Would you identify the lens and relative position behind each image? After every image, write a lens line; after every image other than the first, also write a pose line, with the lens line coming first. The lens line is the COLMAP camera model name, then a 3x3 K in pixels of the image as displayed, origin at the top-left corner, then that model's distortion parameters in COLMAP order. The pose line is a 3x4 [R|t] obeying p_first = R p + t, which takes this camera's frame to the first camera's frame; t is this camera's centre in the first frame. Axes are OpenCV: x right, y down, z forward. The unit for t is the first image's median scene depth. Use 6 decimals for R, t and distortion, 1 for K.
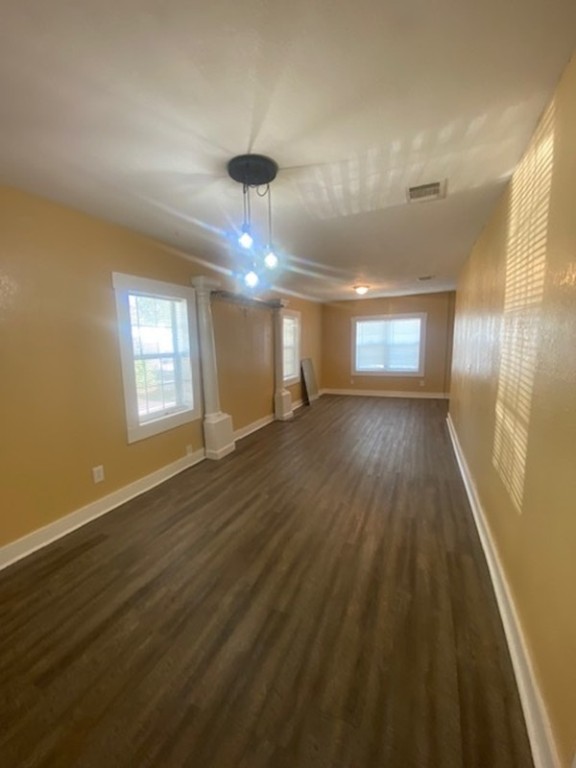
lens RADIAL K [[309.8, 0, 288.0], [0, 309.8, 384.0], [0, 0, 1]] dist [0.011587, -0.017328]
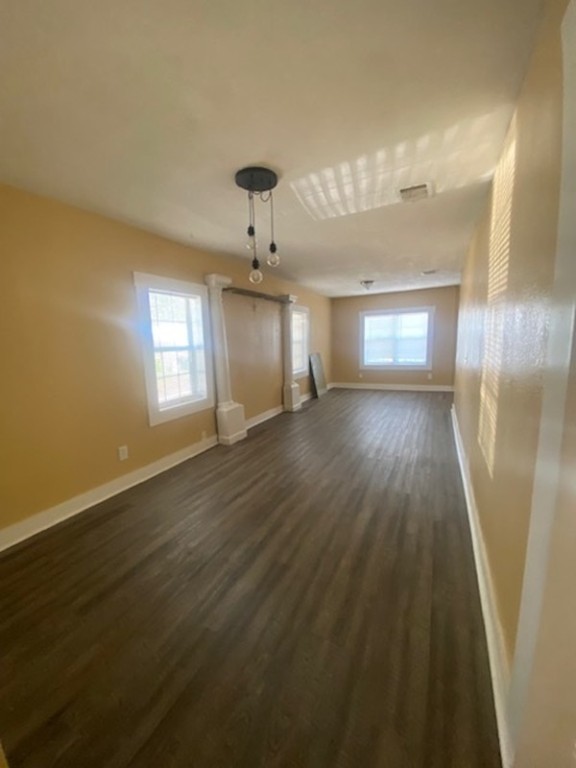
lens RADIAL K [[309.8, 0, 288.0], [0, 309.8, 384.0], [0, 0, 1]] dist [0.011587, -0.017328]
pose [[0.999095, -0.004695, -0.042265, 0.033968], [0.004998, 0.999962, 0.007073, 0.039679], [0.042230, -0.007277, 0.999081, -0.100696]]
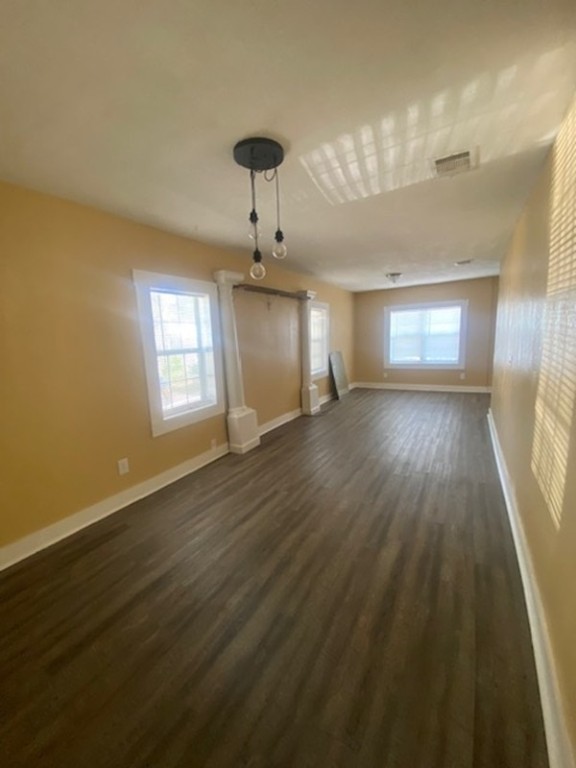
lens RADIAL K [[309.8, 0, 288.0], [0, 309.8, 384.0], [0, 0, 1]] dist [0.011587, -0.017328]
pose [[0.993408, -0.002215, -0.114610, 0.060039], [0.004780, 0.999744, 0.022115, -0.005889], [0.114531, -0.022517, 0.993164, 0.041156]]
